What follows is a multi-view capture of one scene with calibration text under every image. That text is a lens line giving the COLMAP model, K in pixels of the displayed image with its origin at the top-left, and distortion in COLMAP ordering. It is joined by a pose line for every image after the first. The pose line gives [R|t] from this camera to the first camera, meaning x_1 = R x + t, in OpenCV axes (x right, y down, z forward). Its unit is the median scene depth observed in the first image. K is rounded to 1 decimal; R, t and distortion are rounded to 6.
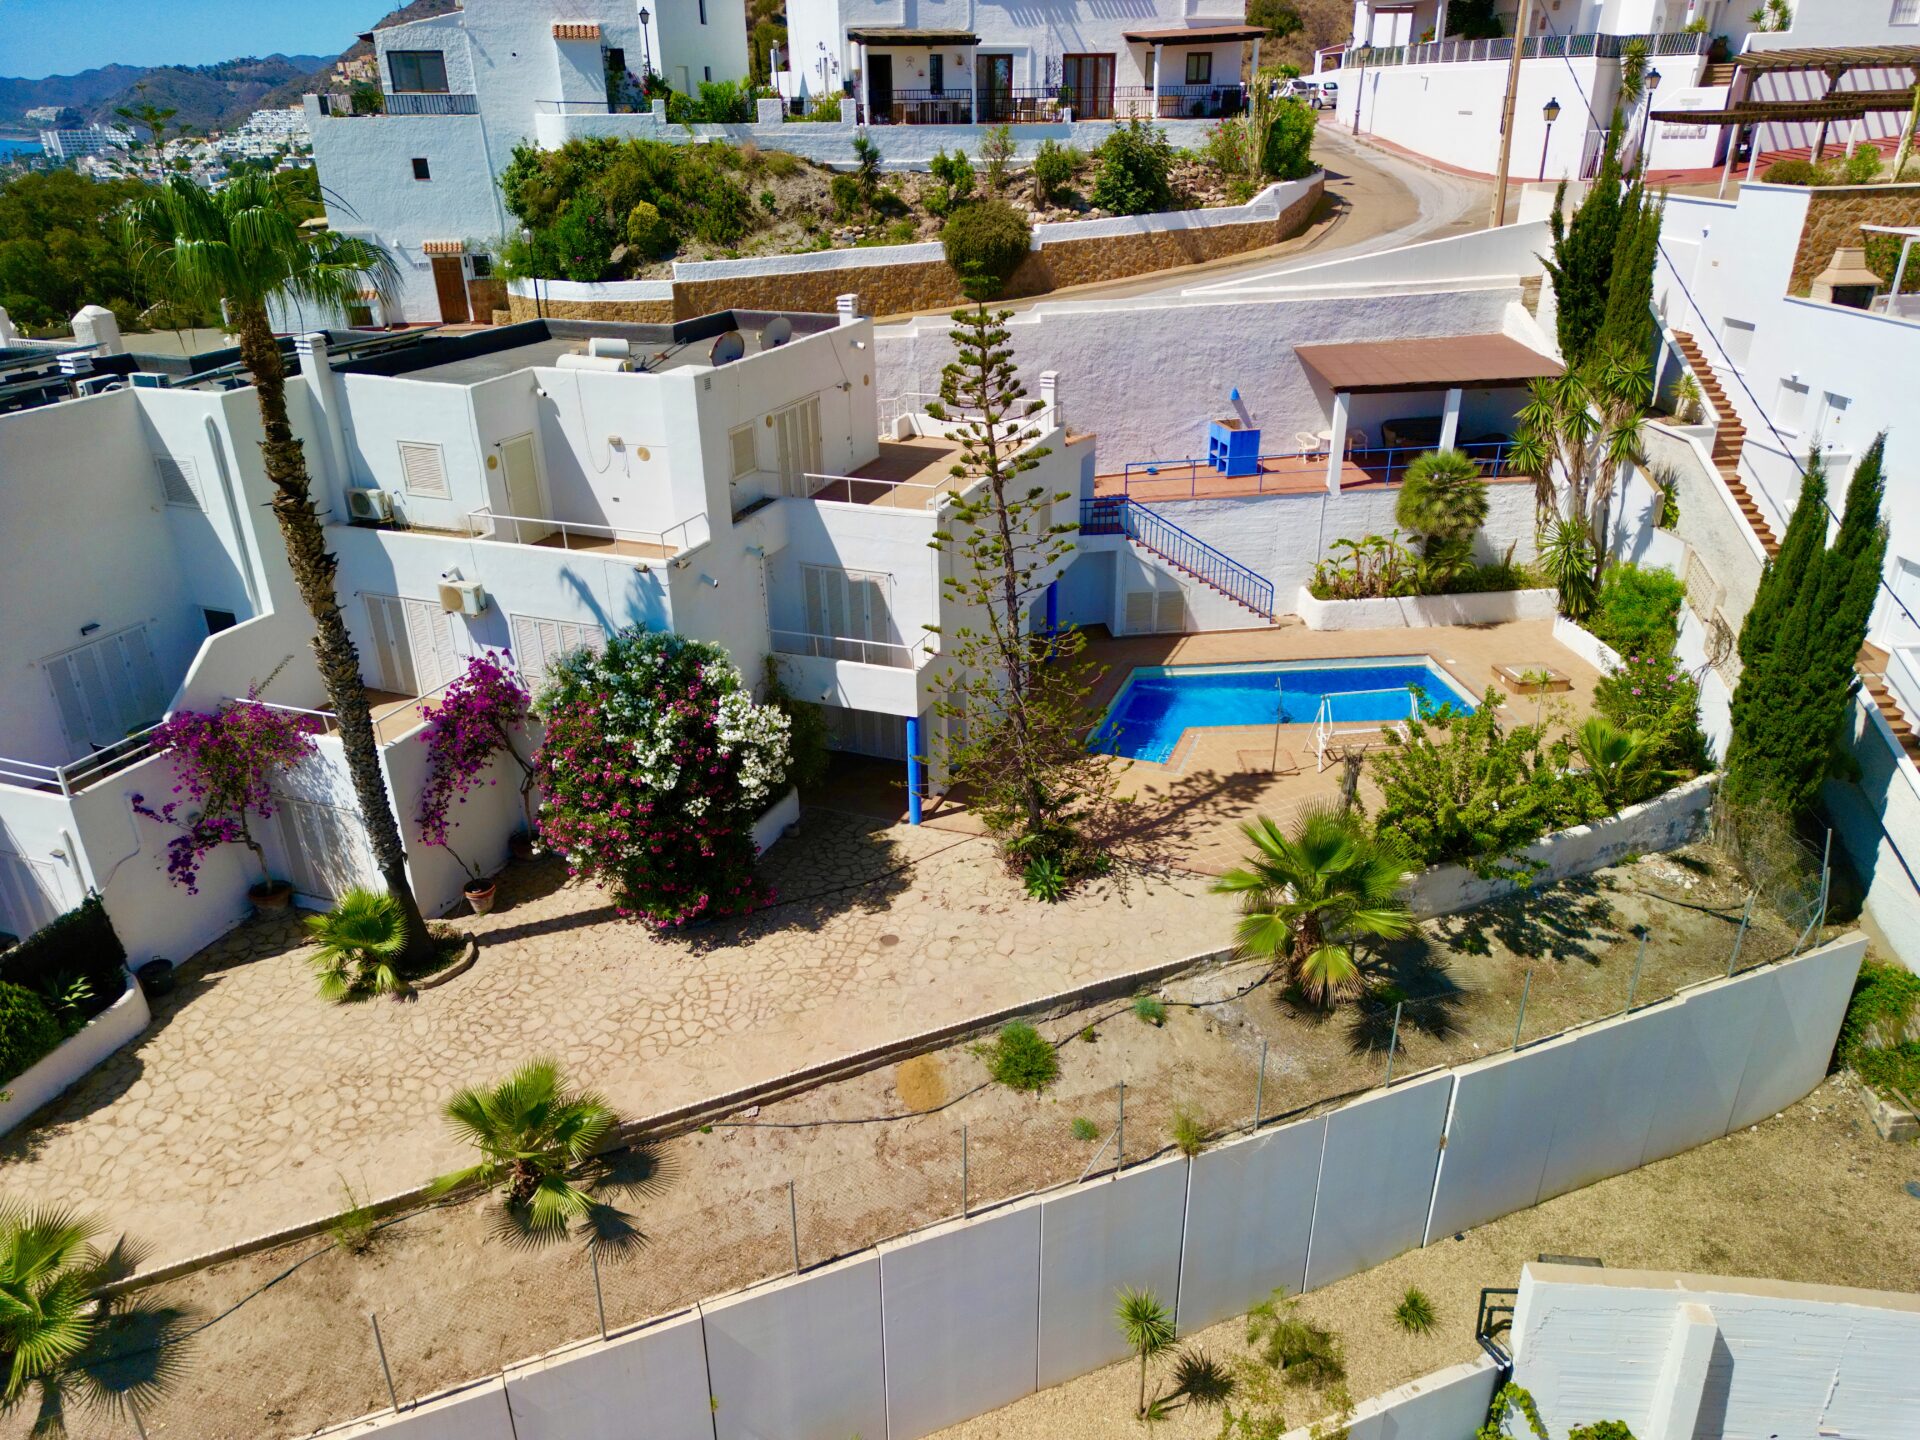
lens RADIAL K [[1344.6, 0, 959.6], [0, 1344.6, 720.4], [0, 0, 1]] dist [0.078079, -0.073791]
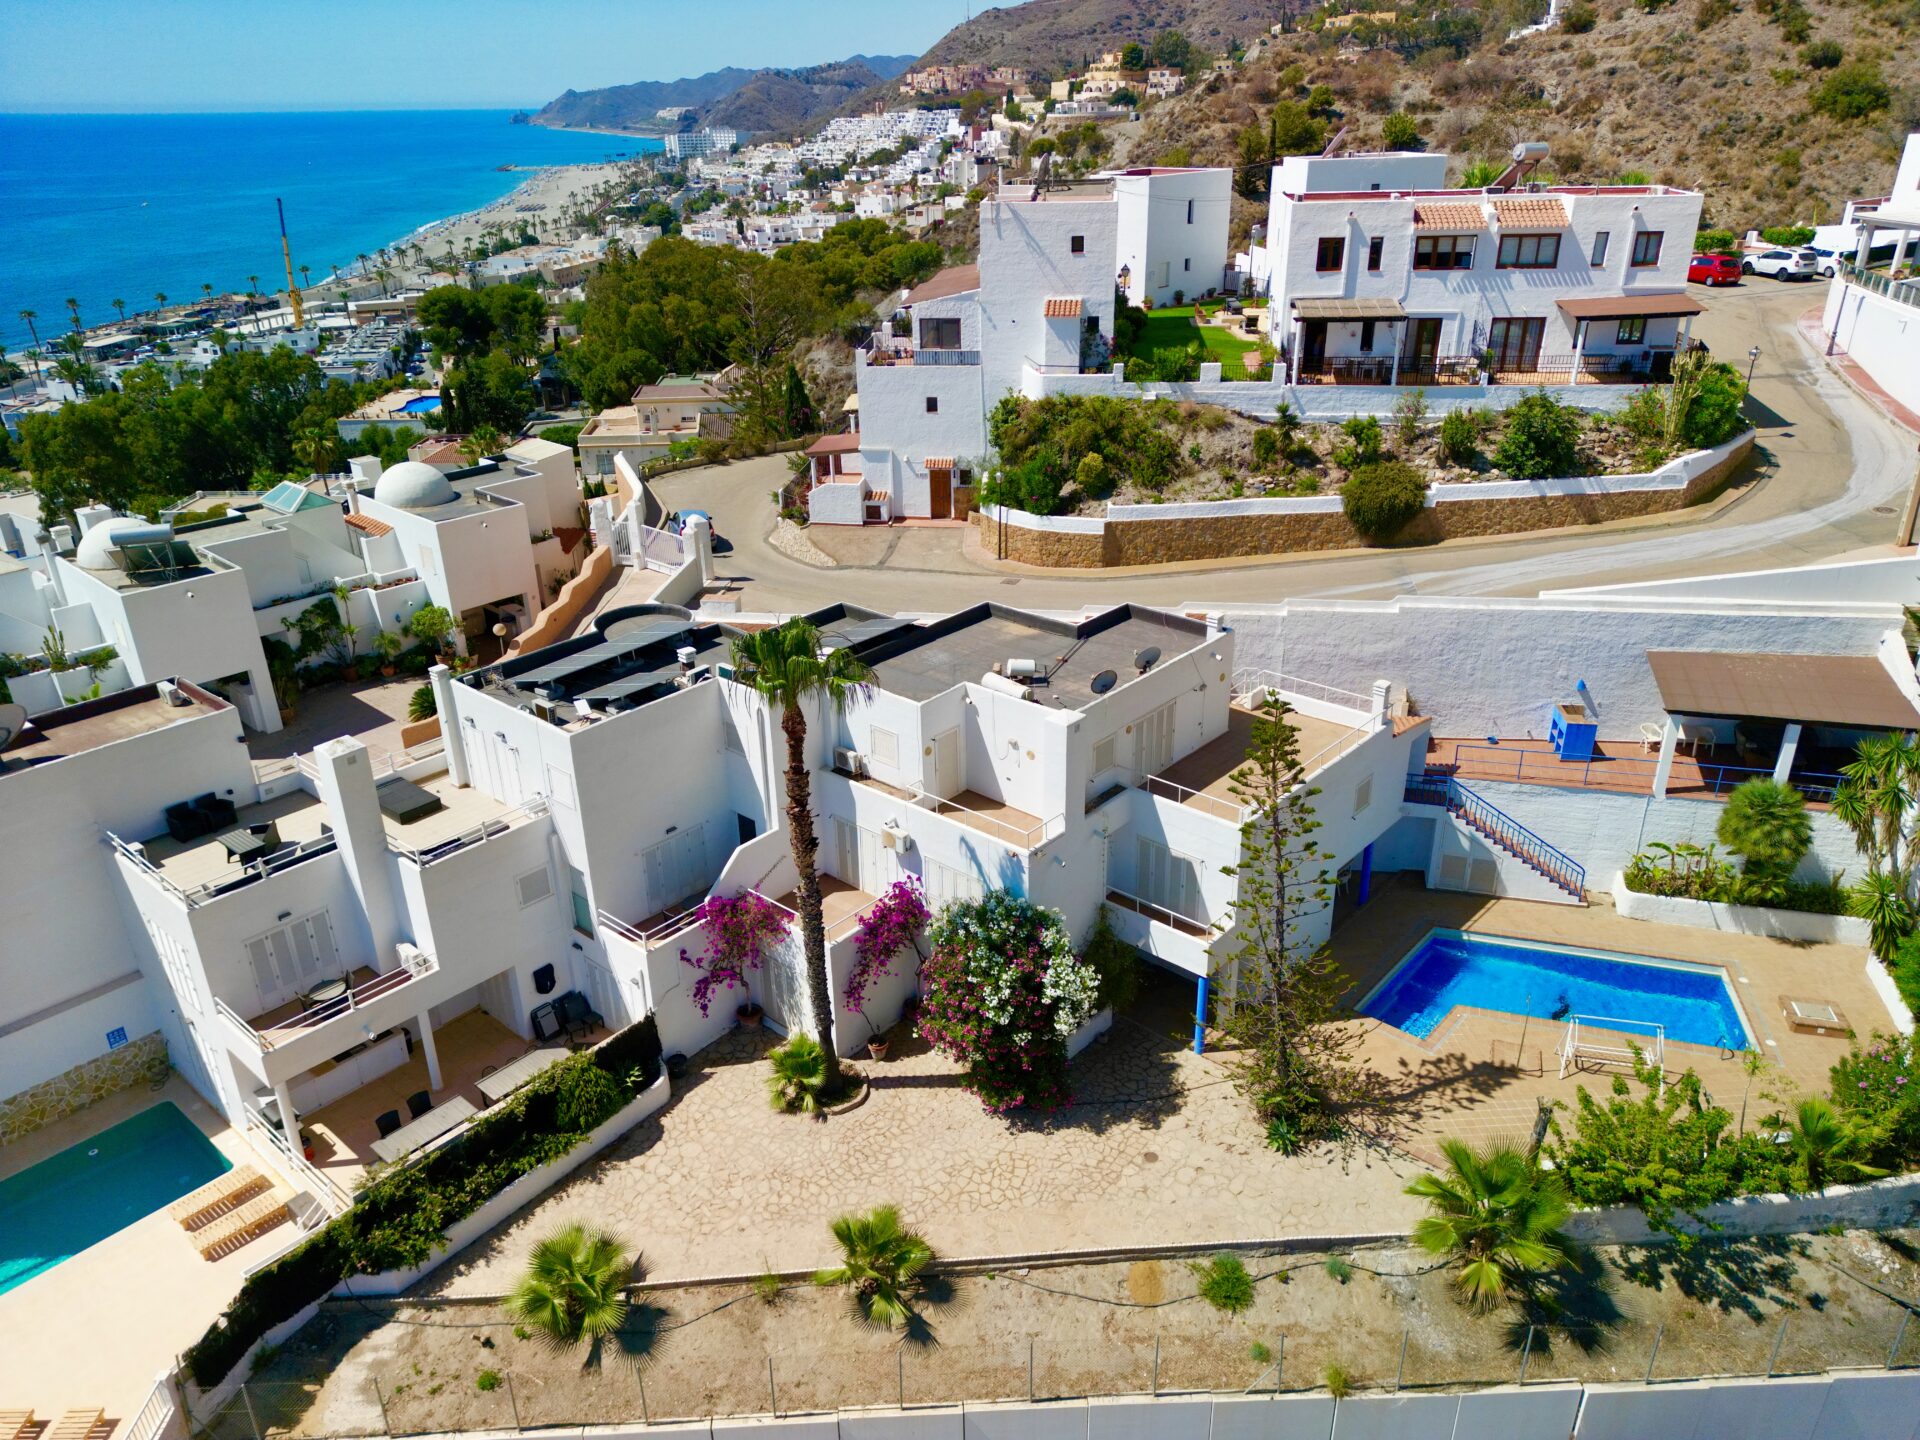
lens RADIAL K [[1344.6, 0, 959.6], [0, 1344.6, 720.4], [0, 0, 1]] dist [0.078079, -0.073791]
pose [[0.937783, 0.142746, -0.316523, 0.087351], [-0.140901, 0.989604, 0.028836, -0.180695], [0.317349, 0.017556, 0.948146, -0.221681]]
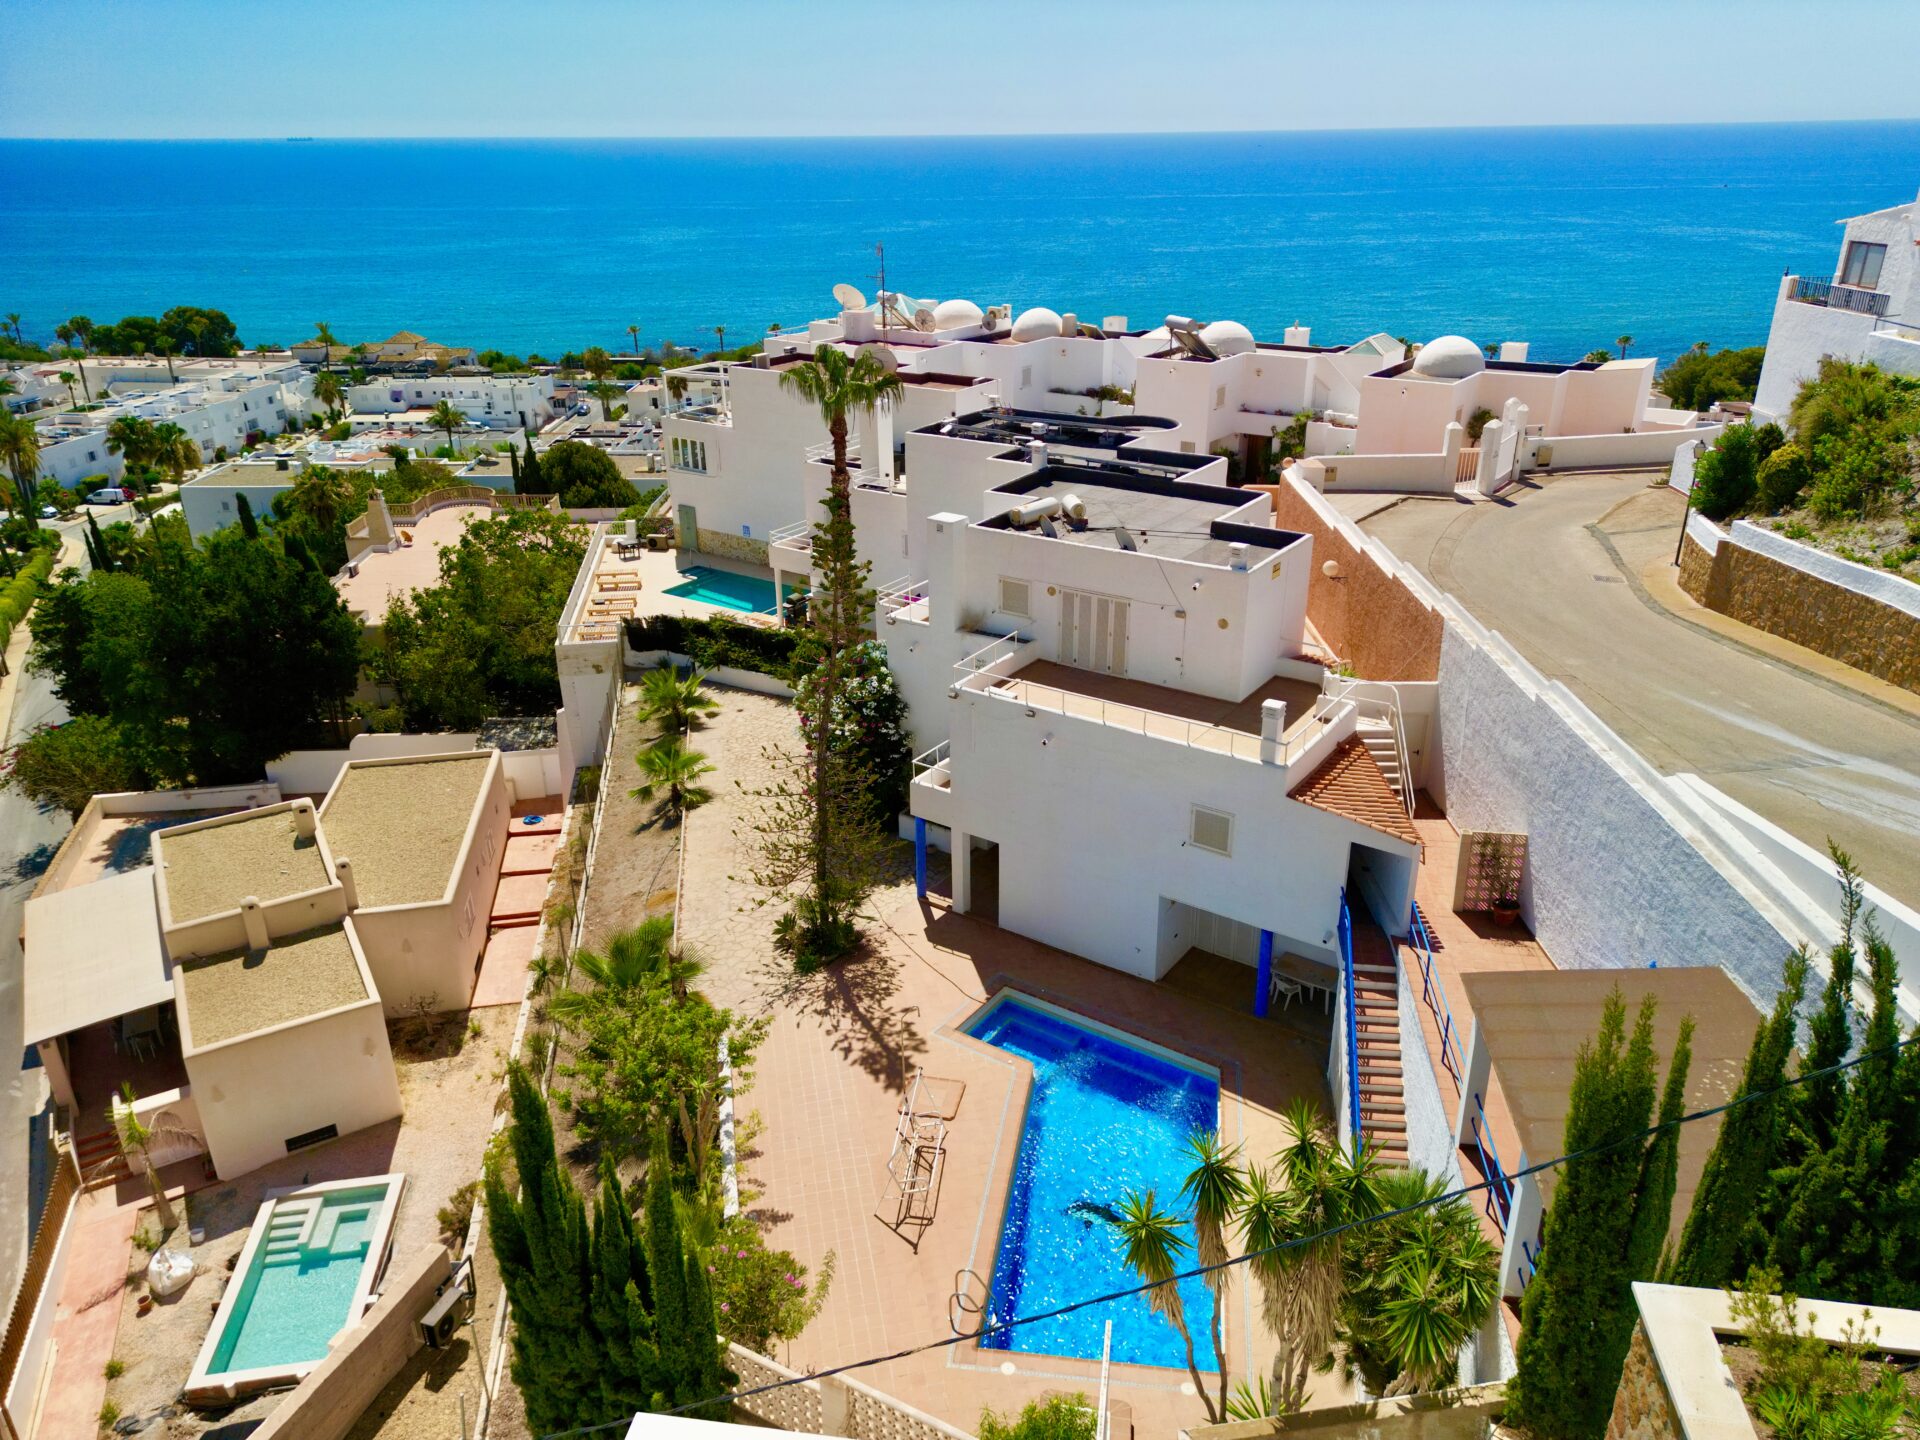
lens RADIAL K [[1344.6, 0, 959.6], [0, 1344.6, 720.4], [0, 0, 1]] dist [0.078079, -0.073791]
pose [[-0.231697, 0.402258, -0.885723, 0.760815], [-0.392312, 0.794536, 0.463470, -0.494309], [0.890173, 0.454864, -0.026281, 0.746113]]
